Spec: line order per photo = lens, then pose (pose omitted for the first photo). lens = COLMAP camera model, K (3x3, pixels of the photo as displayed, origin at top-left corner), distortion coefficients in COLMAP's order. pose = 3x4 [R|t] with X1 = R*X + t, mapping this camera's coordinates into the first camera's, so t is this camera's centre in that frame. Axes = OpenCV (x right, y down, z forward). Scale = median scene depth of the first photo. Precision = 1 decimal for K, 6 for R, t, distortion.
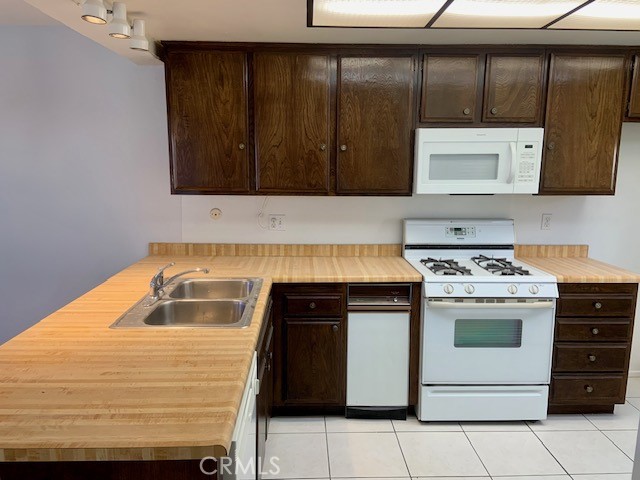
lens RADIAL K [[480.8, 0, 318.7], [0, 480.8, 240.2], [0, 0, 1]] dist [0.089044, -0.112785]
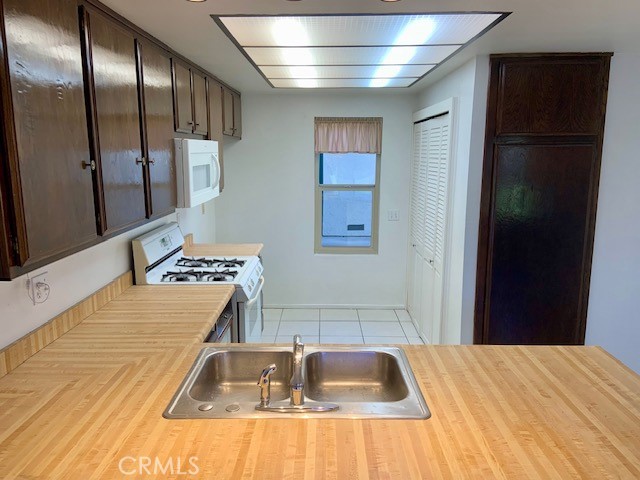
lens RADIAL K [[480.8, 0, 318.0], [0, 480.8, 237.7], [0, 0, 1]] dist [0.089044, -0.112785]
pose [[0.044955, -0.180300, 0.982584, -1.365523], [0.157869, 0.972501, 0.171227, -0.306820], [-0.986436, 0.147422, 0.072183, 1.288474]]
